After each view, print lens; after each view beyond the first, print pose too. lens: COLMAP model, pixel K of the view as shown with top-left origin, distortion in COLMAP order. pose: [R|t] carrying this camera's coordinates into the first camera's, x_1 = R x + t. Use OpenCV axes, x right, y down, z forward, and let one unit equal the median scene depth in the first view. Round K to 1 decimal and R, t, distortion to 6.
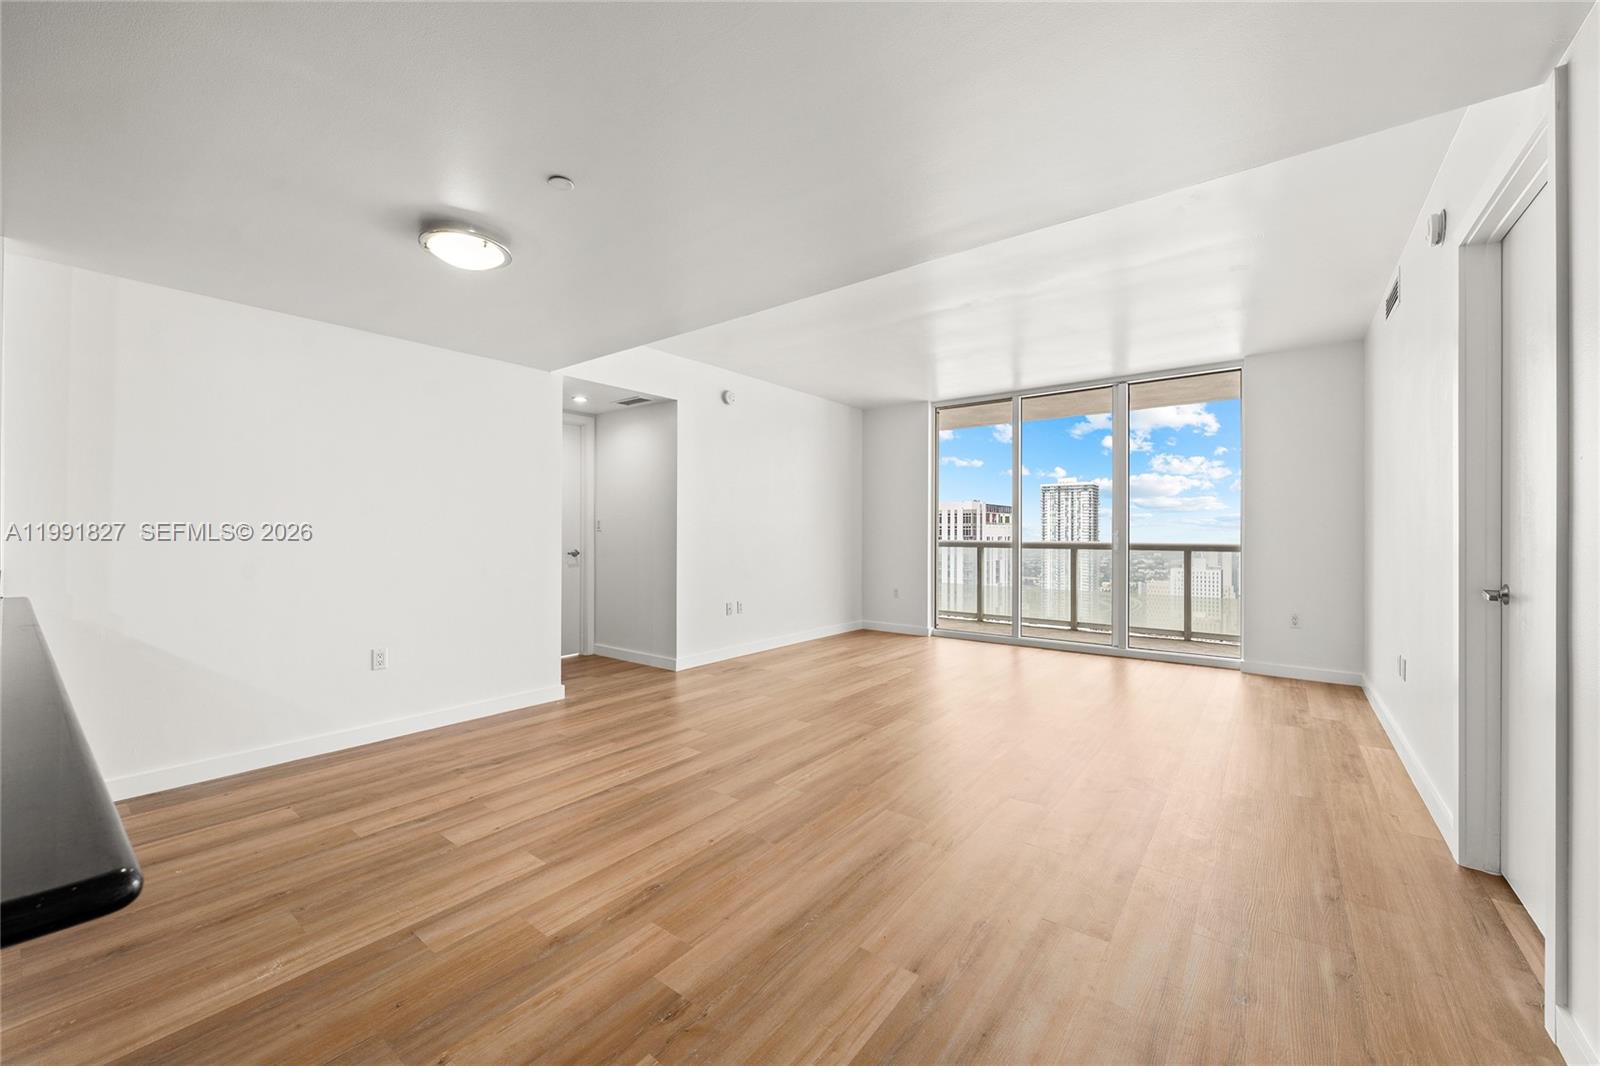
lens RADIAL K [[608.6, 0, 790.1], [0, 608.6, 531.3], [0, 0, 1]] dist [-0.000310, -0.000514]
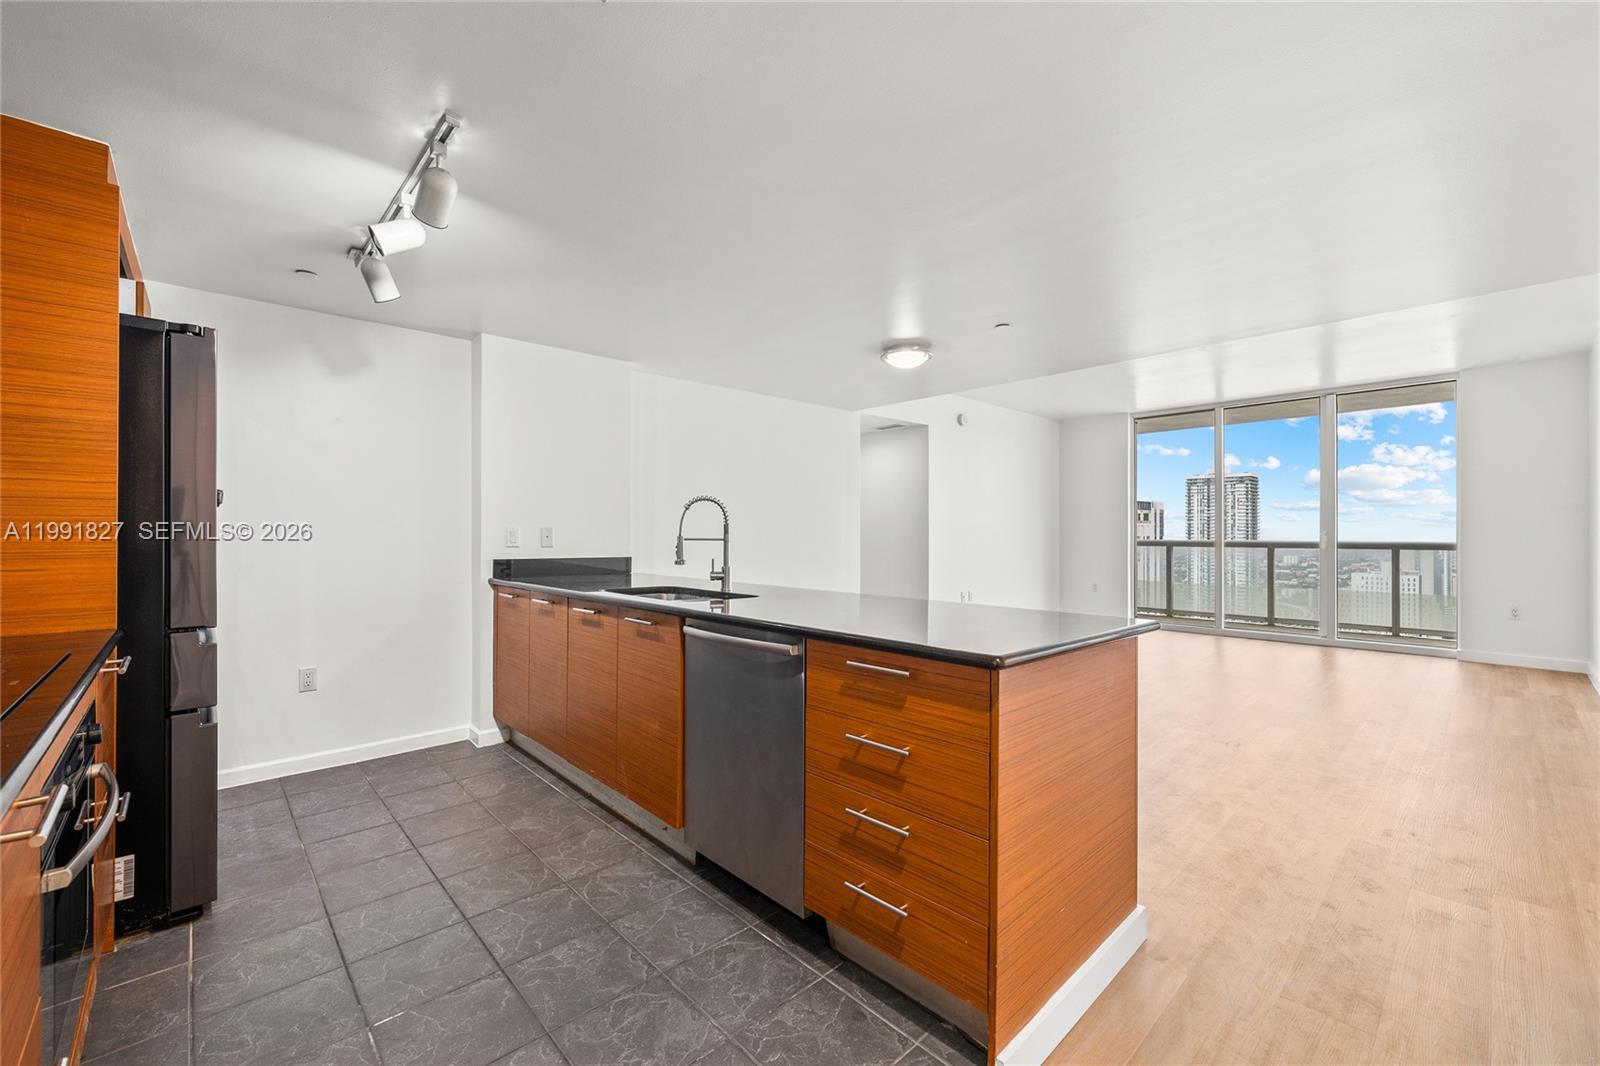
lens RADIAL K [[644.7, 0, 795.4], [0, 644.7, 531.6], [0, 0, 1]] dist [0.002221, 0.000257]
pose [[0.988588, -0.003974, -0.150593, -0.455675], [0.004090, 0.999992, 0.000464, -0.005891], [0.150590, -0.001075, 0.988596, -0.574131]]
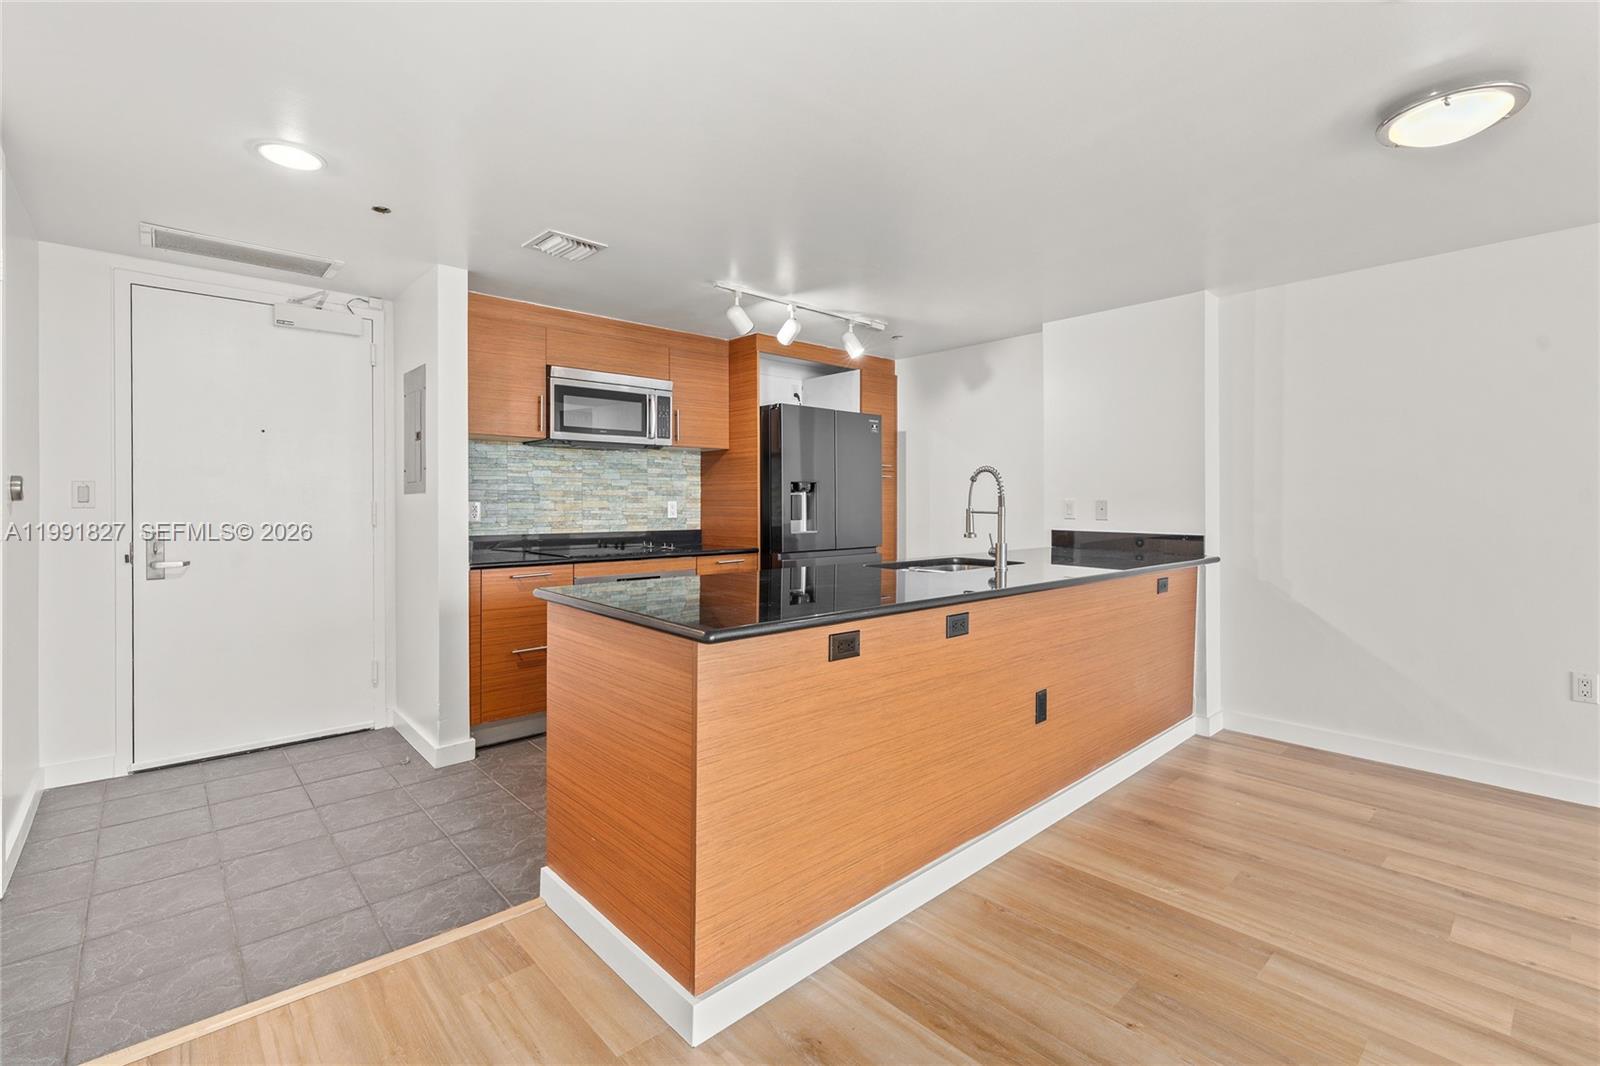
lens RADIAL K [[711.3, 0, 827.7], [0, 711.3, 522.0], [0, 0, 1]] dist [0.000104, -0.001802]
pose [[-0.135338, 0.021244, -0.990572, 0.322723], [0.003125, 0.999774, 0.021015, -0.002221], [0.990794, -0.000251, -0.135374, 0.316546]]
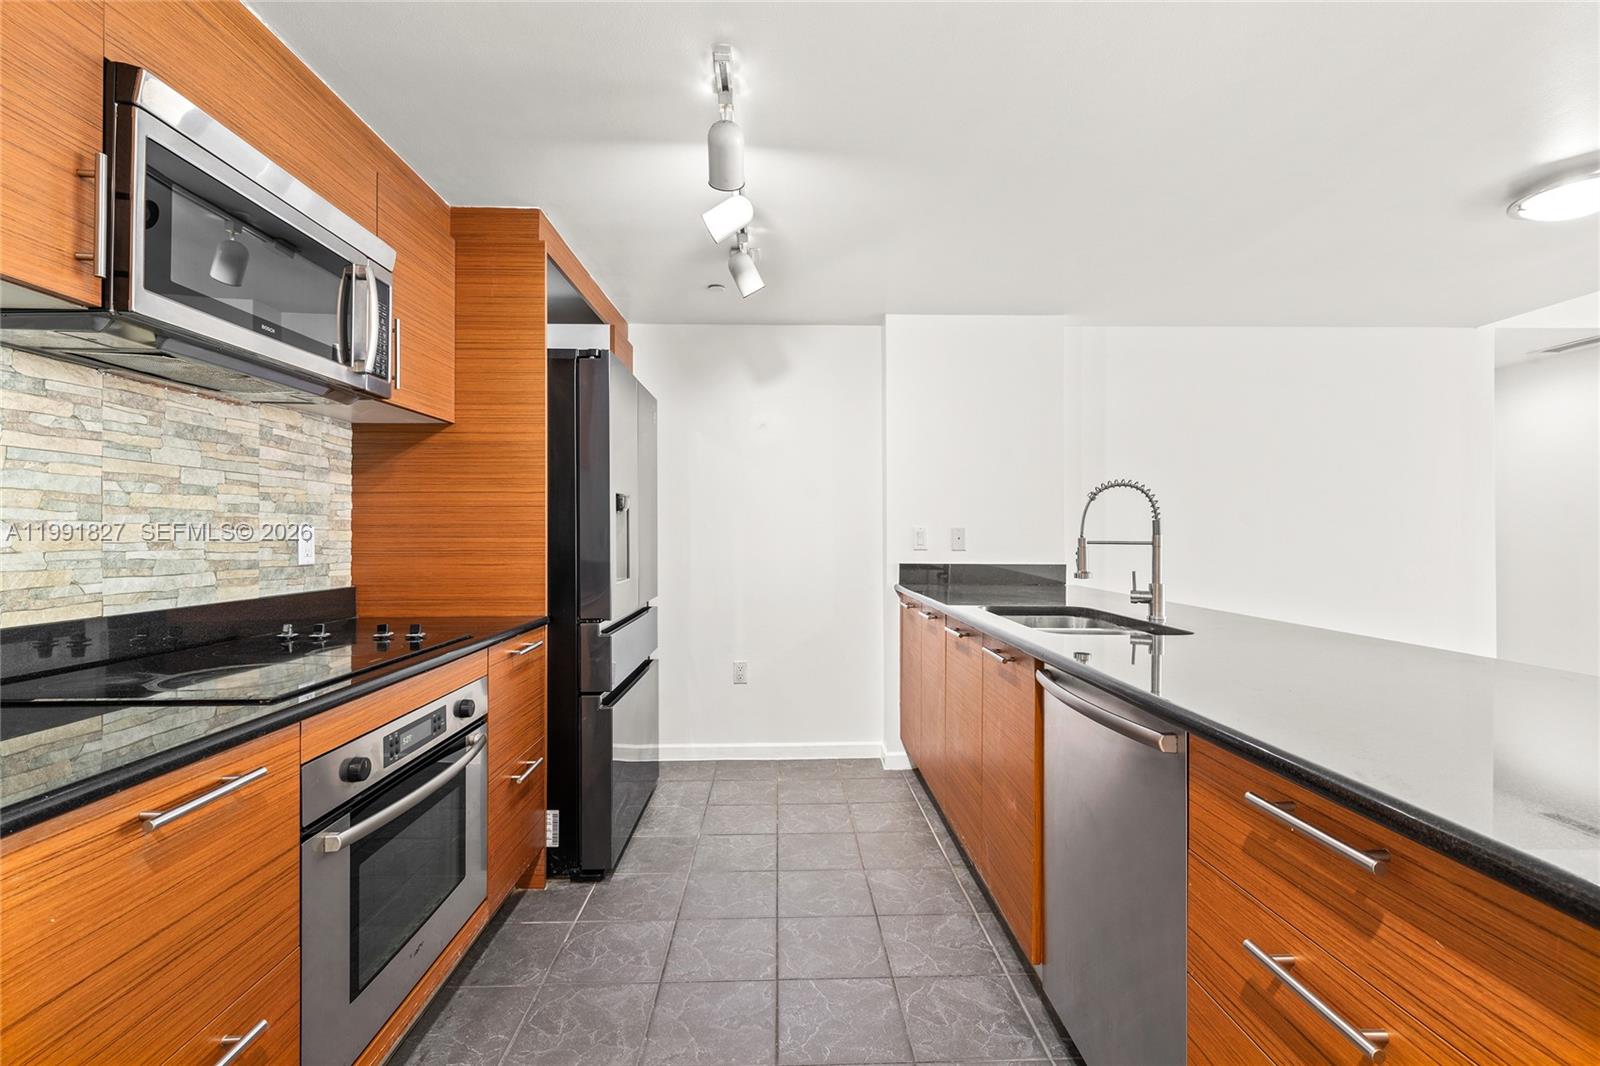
lens RADIAL K [[711.3, 0, 808.8], [0, 711.3, 530.2], [0, 0, 1]] dist [0.000104, -0.001802]
pose [[0.651209, -0.009545, -0.758838, -0.385121], [0.007063, 0.999954, -0.006517, -0.004801], [0.758866, -0.001116, 0.651246, -0.351440]]
